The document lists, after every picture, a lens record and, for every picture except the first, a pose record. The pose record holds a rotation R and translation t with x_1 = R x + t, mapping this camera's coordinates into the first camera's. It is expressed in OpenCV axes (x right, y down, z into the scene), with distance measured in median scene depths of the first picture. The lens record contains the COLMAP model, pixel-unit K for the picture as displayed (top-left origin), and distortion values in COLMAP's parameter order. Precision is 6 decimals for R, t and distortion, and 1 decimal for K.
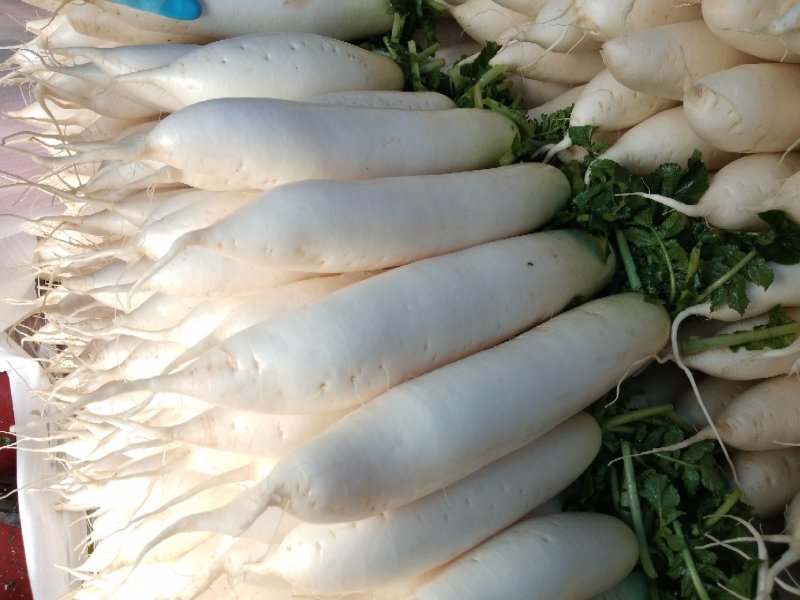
lens RADIAL K [[620.8, 0, 400.0], [0, 620.8, 300.0], [0, 0, 1]] dist [-0.041404, -0.001146]
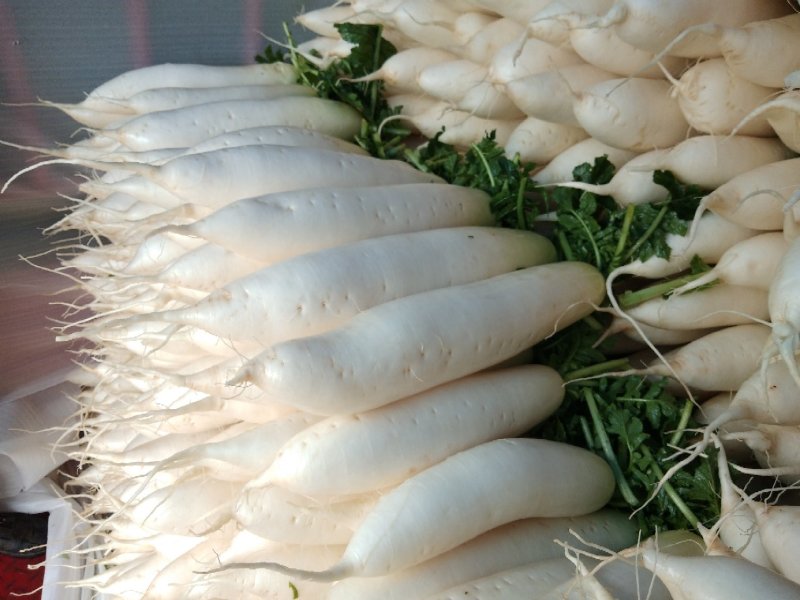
lens RADIAL K [[604.4, 0, 395.7], [0, 604.4, 301.2], [0, 0, 1]] dist [0.059481, -0.142847]
pose [[0.991340, -0.123500, -0.044651, 0.097253], [0.104454, 0.947606, -0.301883, 0.395374], [0.079594, 0.294604, 0.952299, -0.128306]]
